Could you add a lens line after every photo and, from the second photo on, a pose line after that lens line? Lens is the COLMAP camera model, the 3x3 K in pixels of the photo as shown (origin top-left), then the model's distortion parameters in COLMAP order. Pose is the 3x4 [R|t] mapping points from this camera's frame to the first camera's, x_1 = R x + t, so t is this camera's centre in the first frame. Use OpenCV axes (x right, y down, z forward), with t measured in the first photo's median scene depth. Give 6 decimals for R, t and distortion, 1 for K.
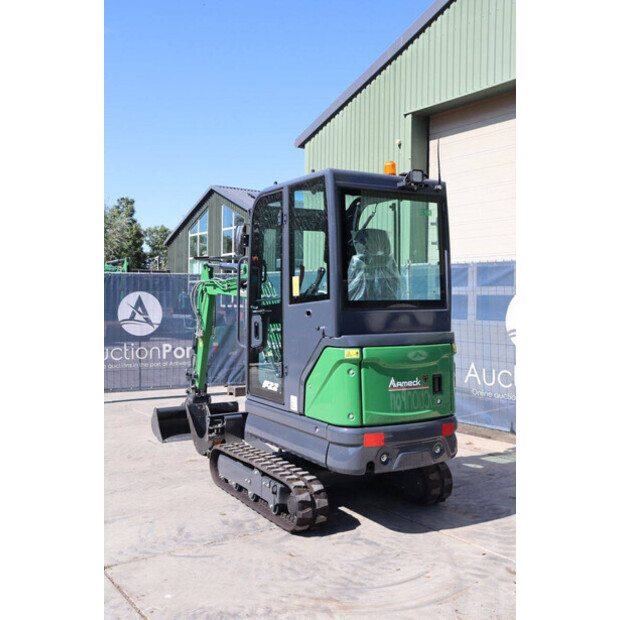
lens RADIAL K [[674.6, 0, 309.8], [0, 674.6, 327.3], [0, 0, 1]] dist [-0.003808, 0.005012]
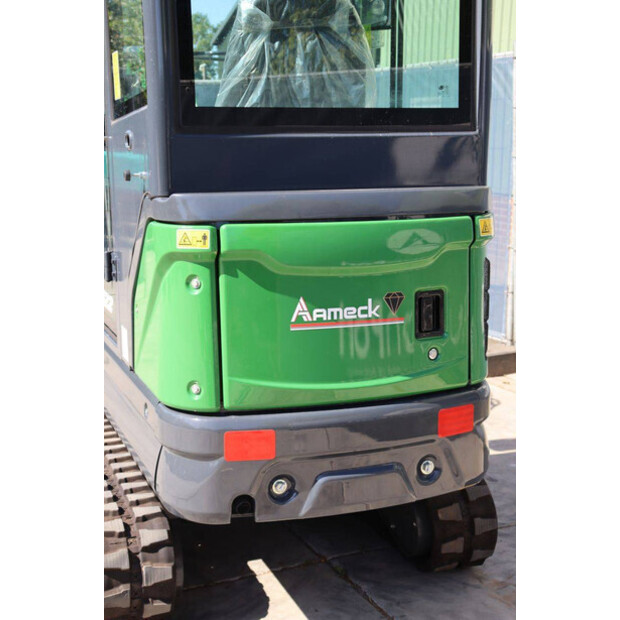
lens RADIAL K [[996.2, 0, 310.0], [0, 996.2, 310.0], [0, 0, 1]] dist [0.171160, 0.019418]
pose [[0.985610, 0.030432, -0.166270, 0.220957], [-0.008288, 0.991177, 0.132284, 0.000928], [0.168829, -0.129002, 0.977167, 0.389415]]
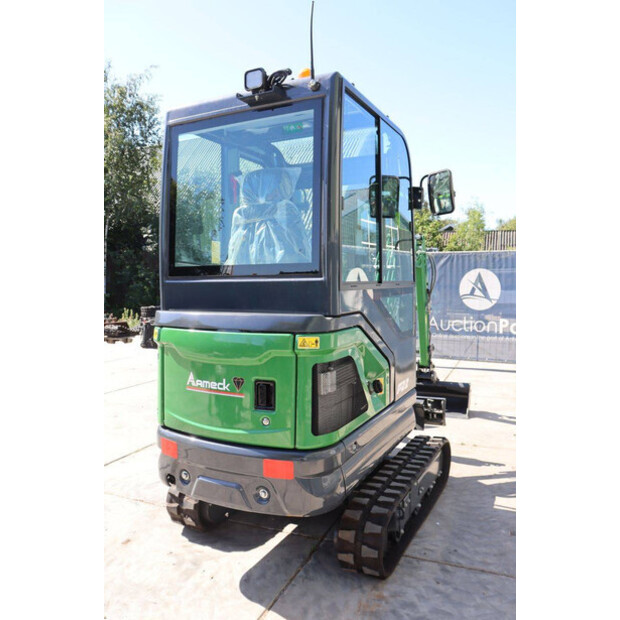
lens RADIAL K [[509.4, 0, 310.0], [0, 509.4, 310.0], [0, 0, 1]] dist [-0.192293, 0.191107]
pose [[0.538903, 0.047674, -0.841018, 0.617636], [-0.033262, 0.998823, 0.035306, -0.014835], [0.841711, 0.008948, 0.539854, 0.785590]]
